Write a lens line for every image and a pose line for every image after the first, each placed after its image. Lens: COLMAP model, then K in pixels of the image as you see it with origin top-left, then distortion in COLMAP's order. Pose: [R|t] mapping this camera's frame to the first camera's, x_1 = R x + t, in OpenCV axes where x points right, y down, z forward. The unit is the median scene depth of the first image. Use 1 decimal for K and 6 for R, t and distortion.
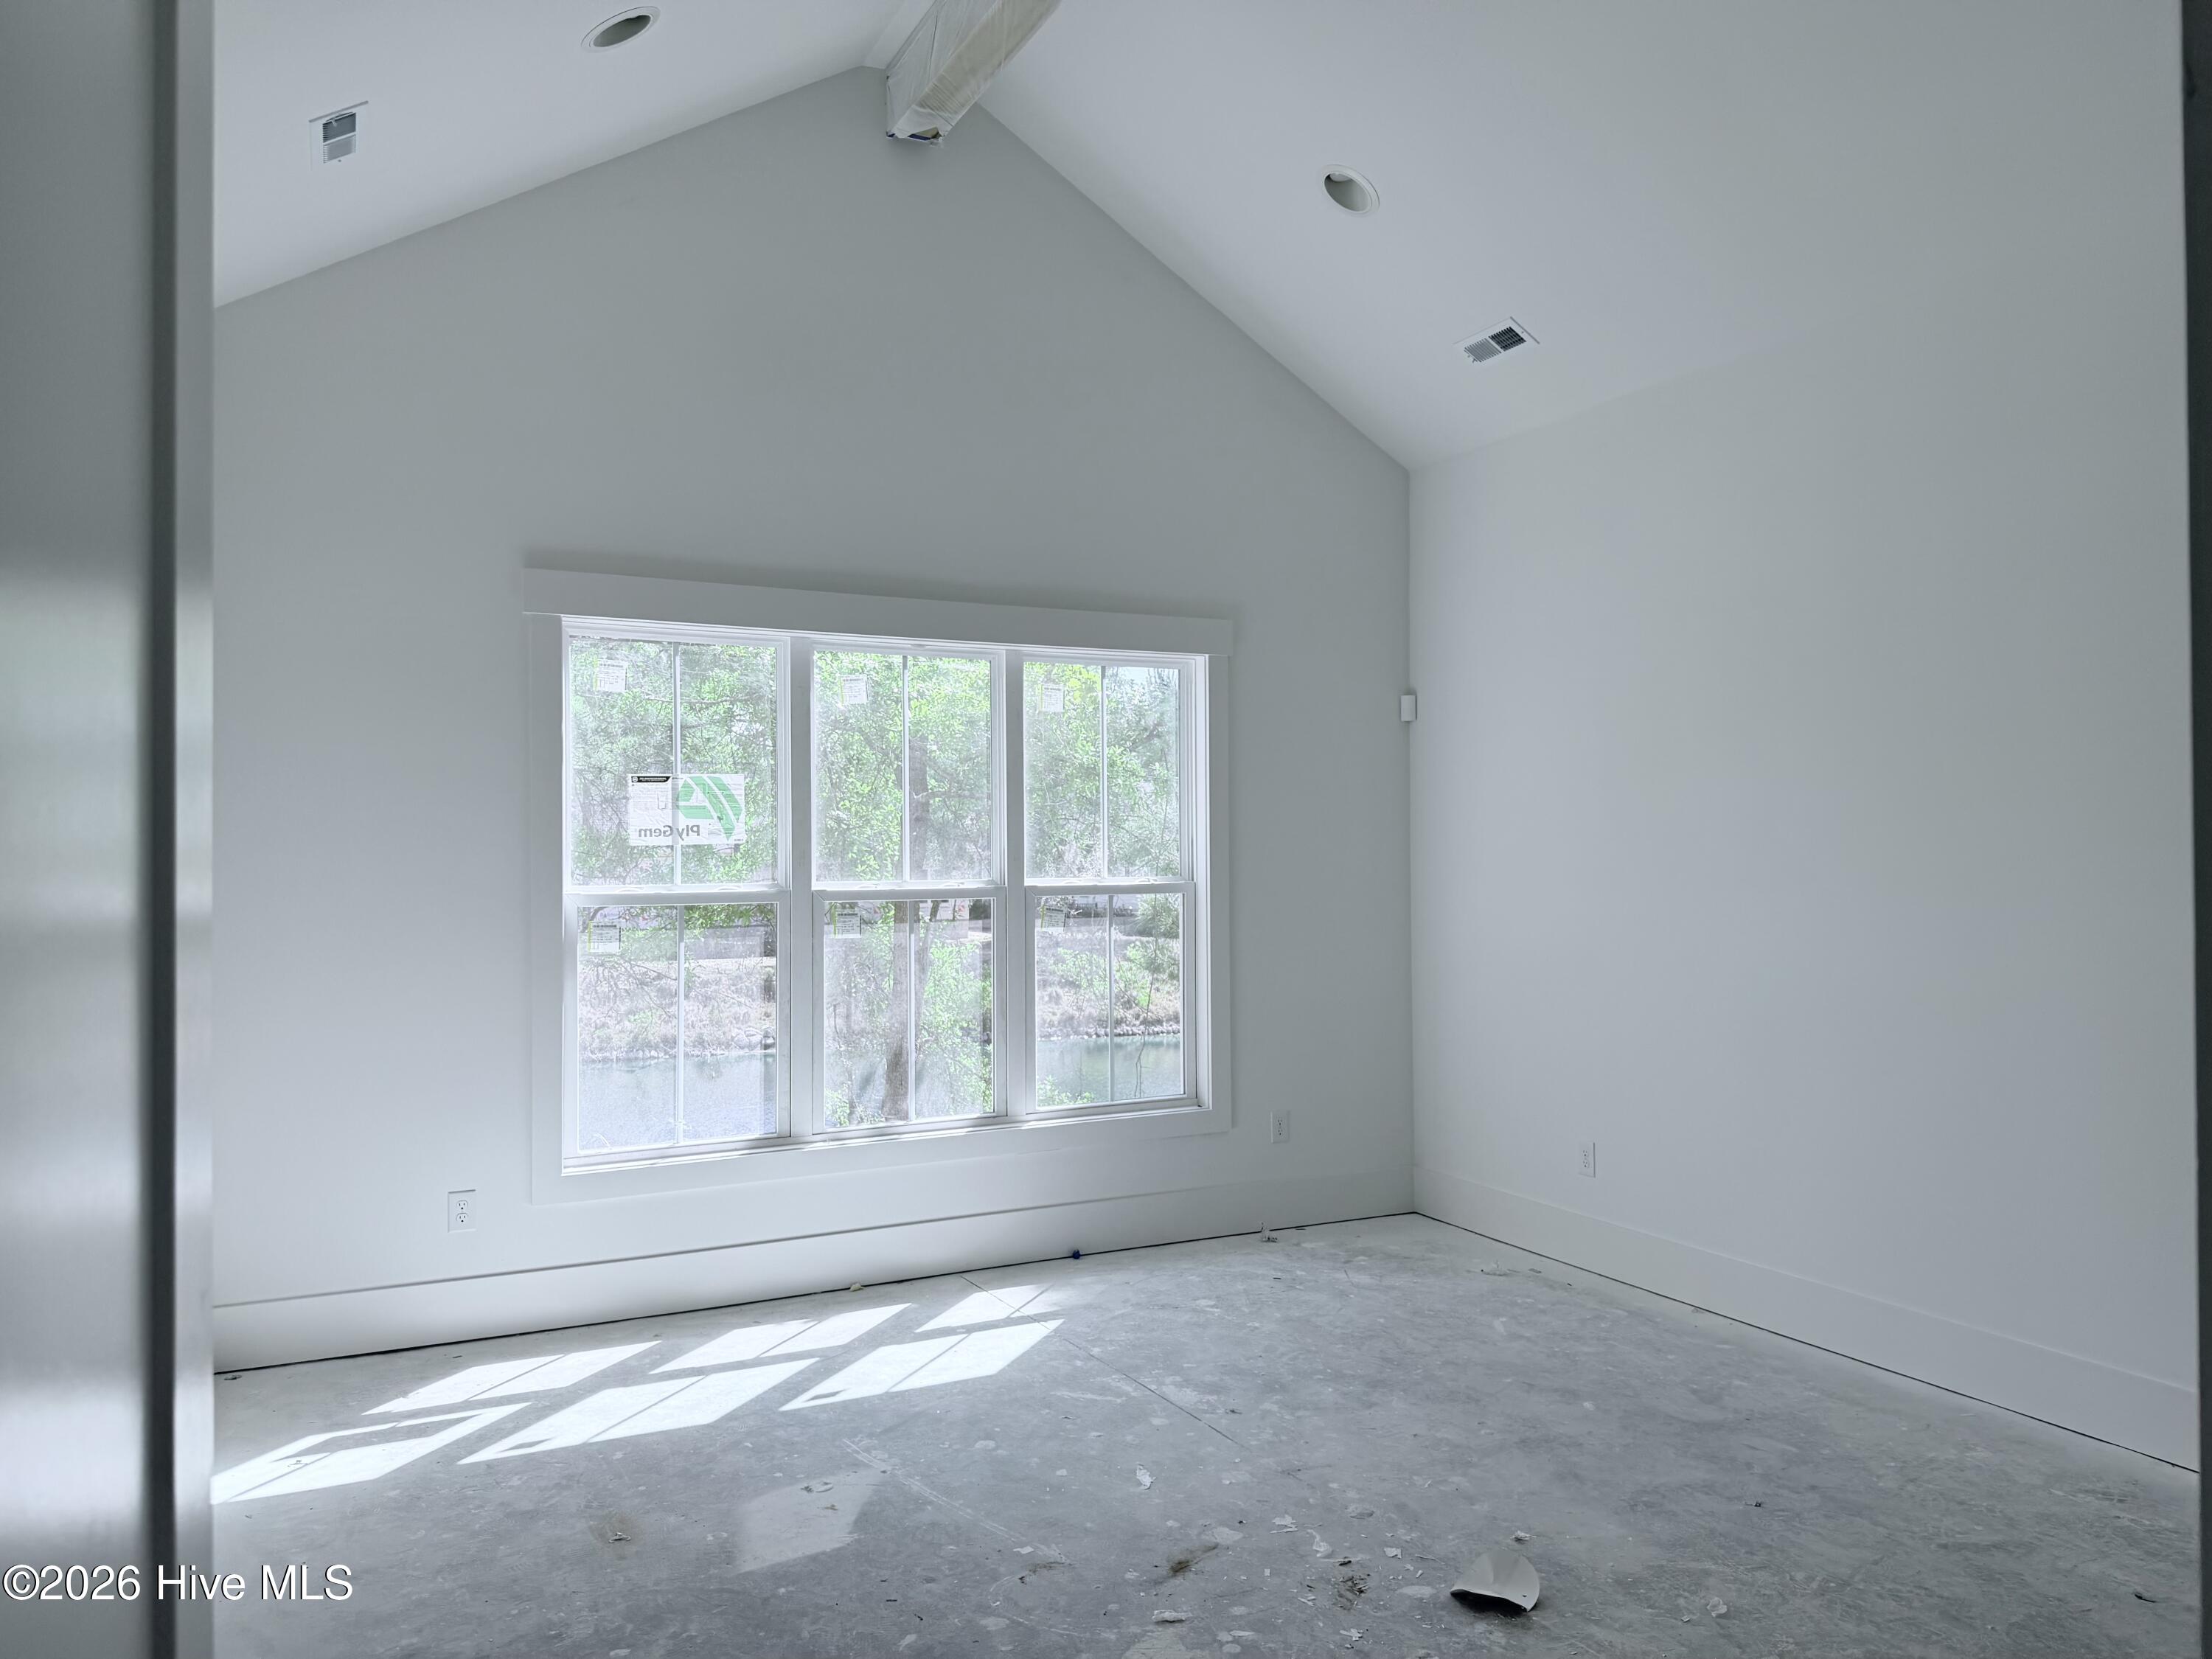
lens RADIAL K [[1540.7, 0, 1103.7], [0, 1540.7, 858.5], [0, 0, 1]] dist [0.088153, -0.103287]
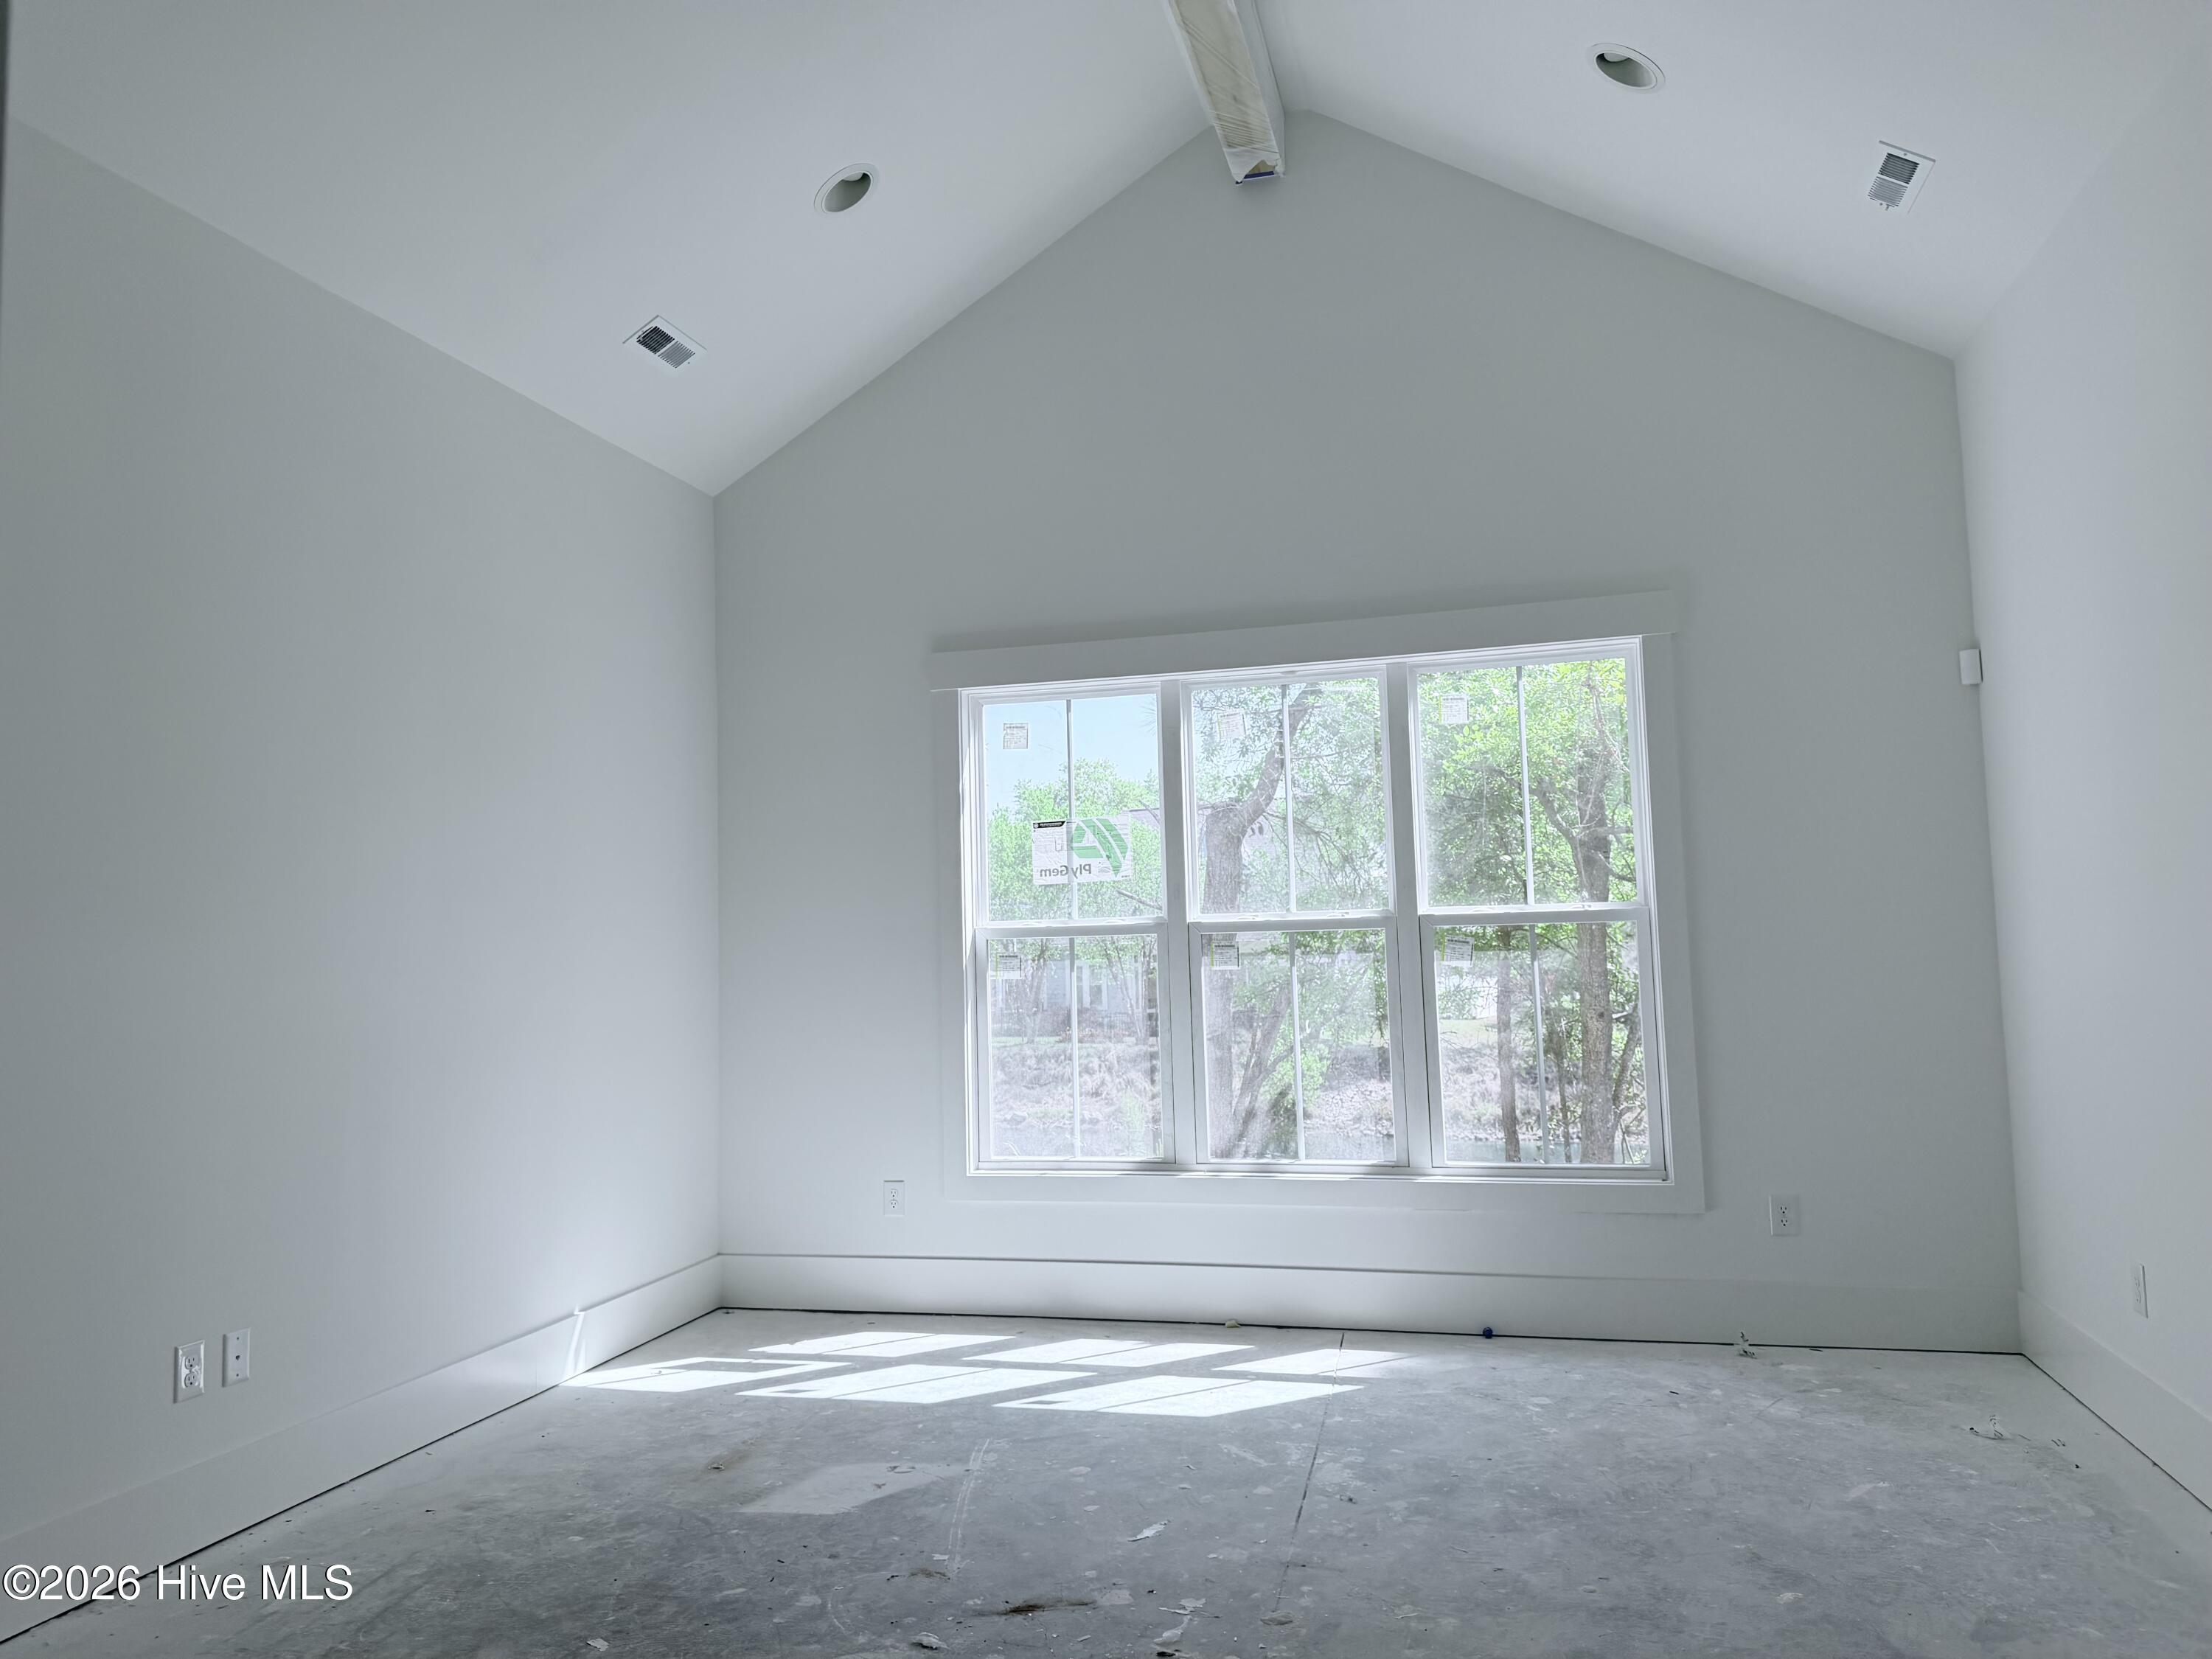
lens RADIAL K [[1541.2, 0, 1106.0], [0, 1541.2, 829.5], [0, 0, 1]] dist [0.080790, -0.097077]
pose [[0.756853, -0.069669, -0.649862, 0.460416], [0.019157, 0.996240, -0.084491, 0.046843], [0.653305, 0.051497, 0.755342, 0.198035]]
